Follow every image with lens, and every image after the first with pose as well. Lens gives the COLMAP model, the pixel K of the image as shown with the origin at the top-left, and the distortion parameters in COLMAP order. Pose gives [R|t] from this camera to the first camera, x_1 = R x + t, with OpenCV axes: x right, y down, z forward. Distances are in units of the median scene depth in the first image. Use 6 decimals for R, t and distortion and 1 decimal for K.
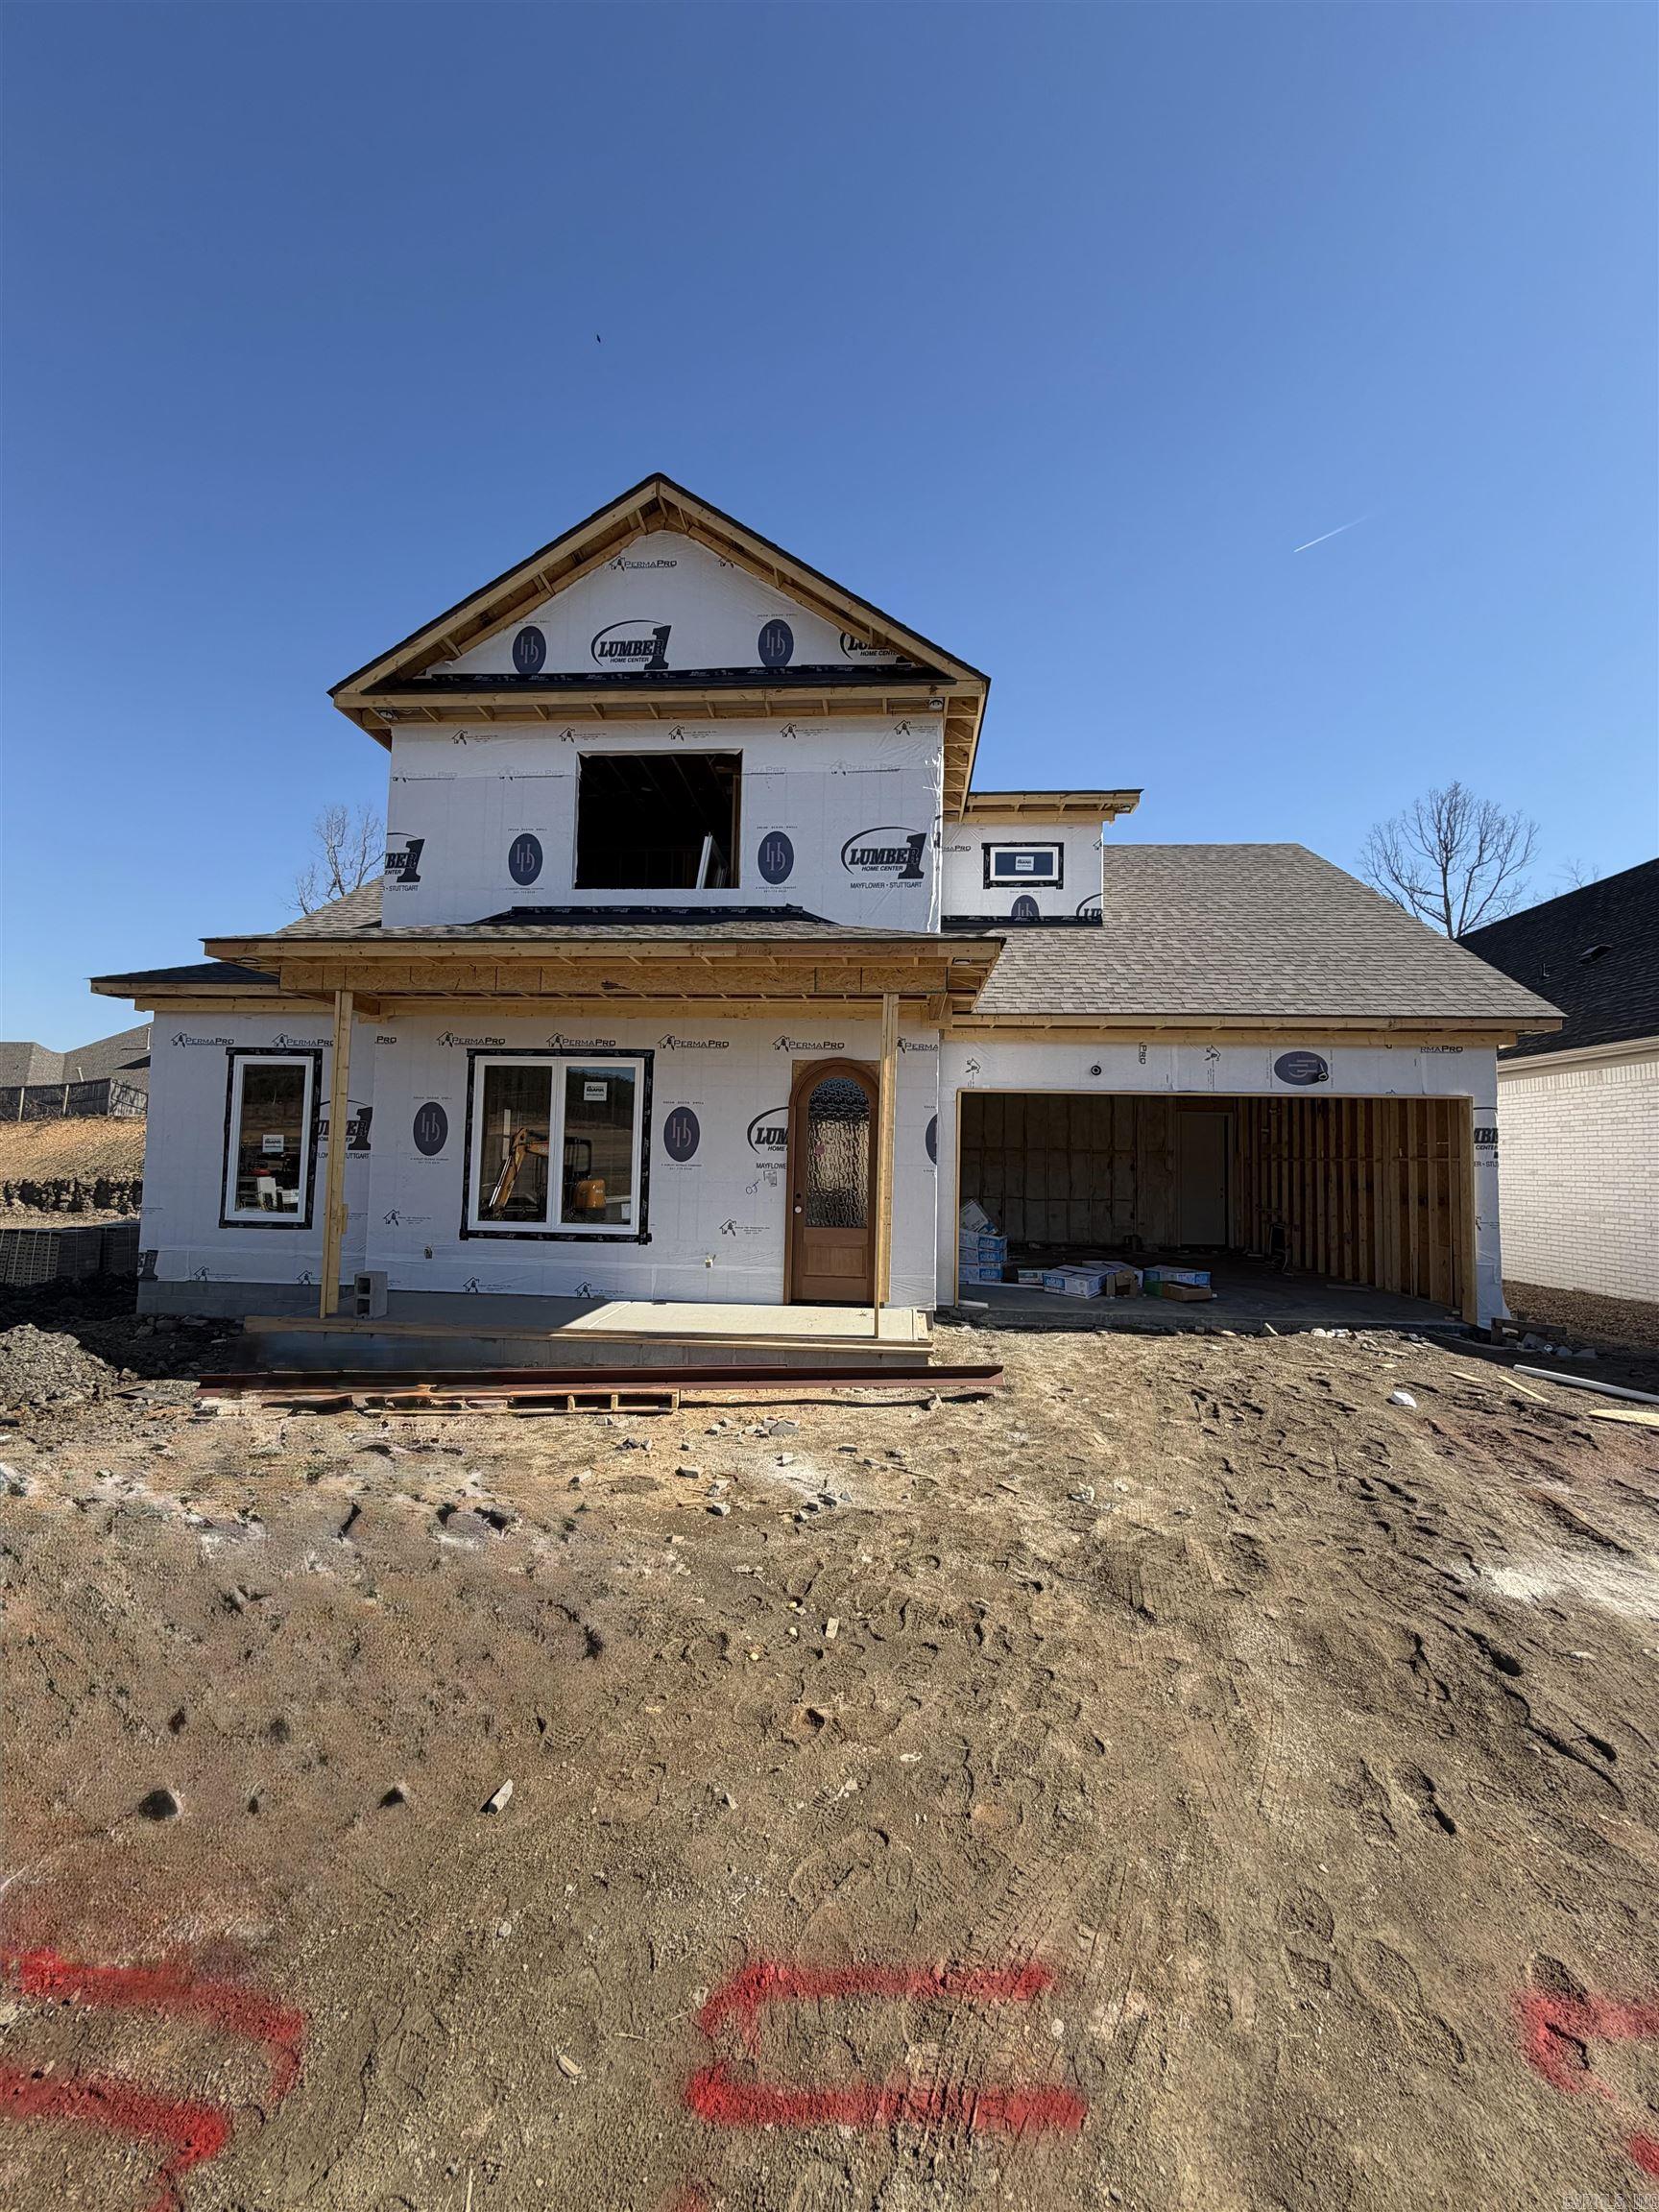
lens RADIAL K [[885.7, 0, 828.2], [0, 885.7, 1107.7], [0, 0, 1]] dist [-0.000062, -0.000079]
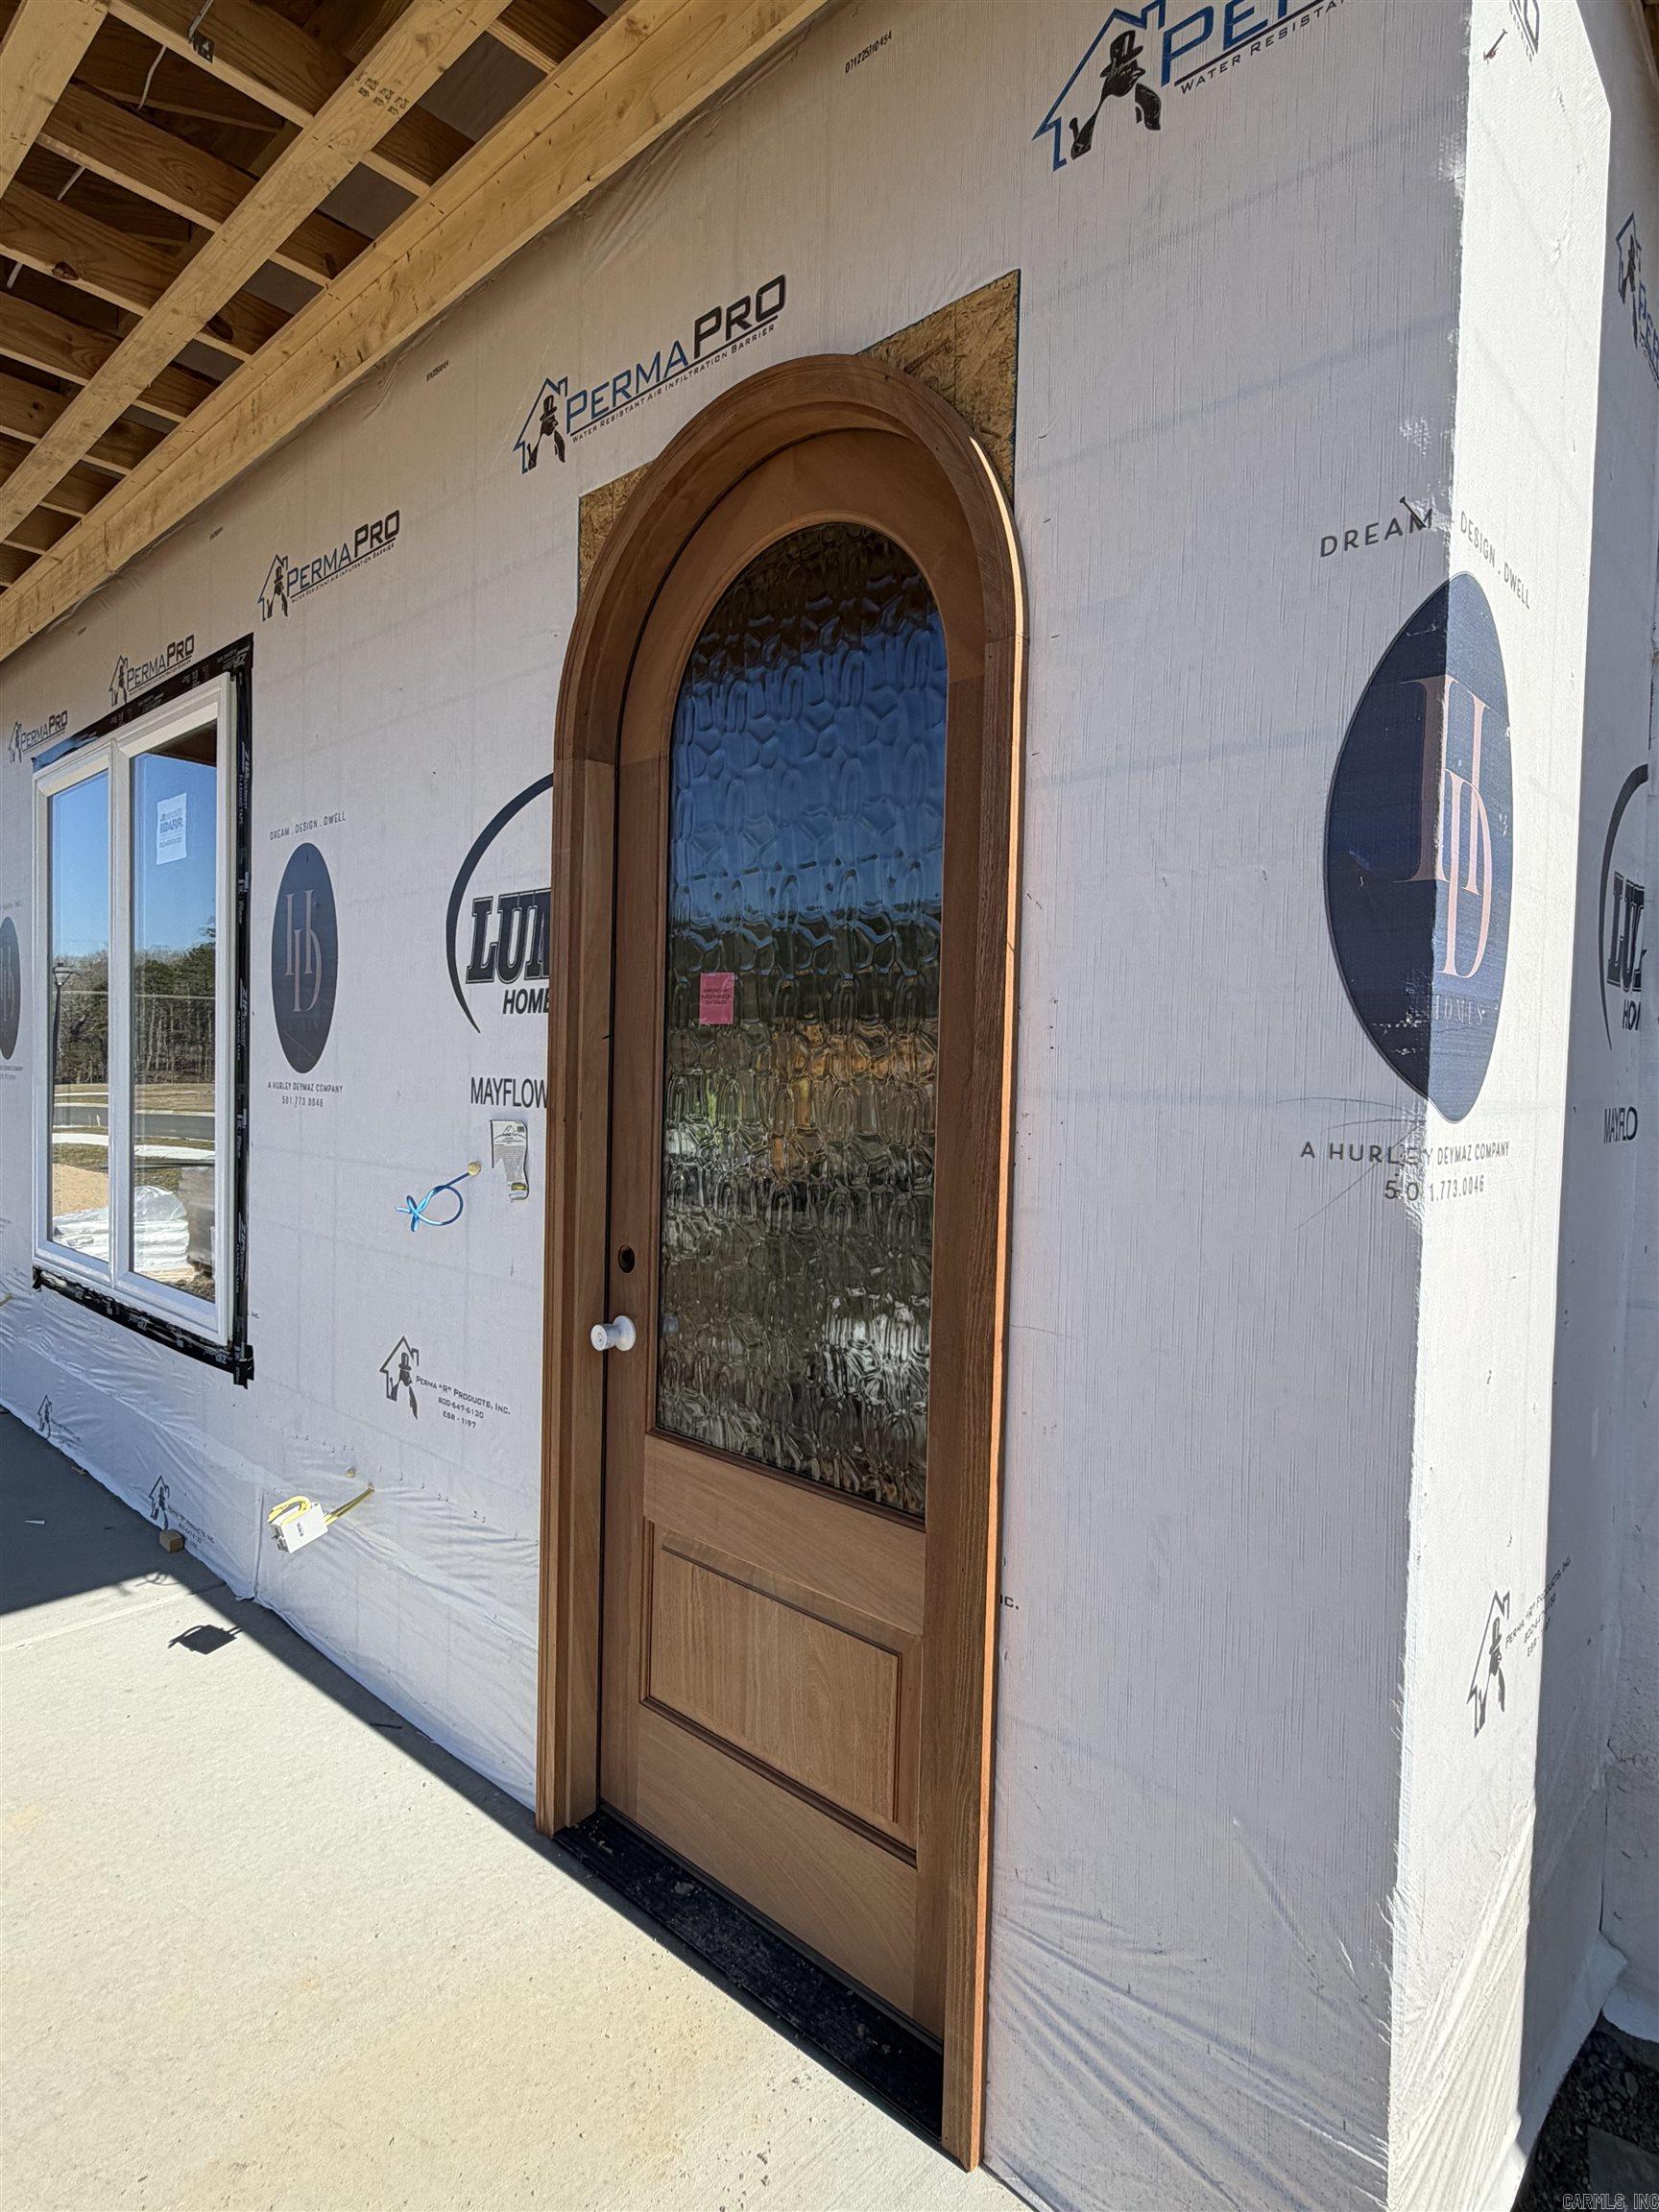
lens RADIAL K [[1184.1, 0, 829.5], [0, 1184.1, 1106.0], [0, 0, 1]] dist [-0.000568, -0.000063]
pose [[0.784575, 0.015854, -0.619831, 0.142110], [0.030669, 0.997457, 0.064334, 0.051774], [0.619274, -0.069484, 0.782094, 0.803042]]
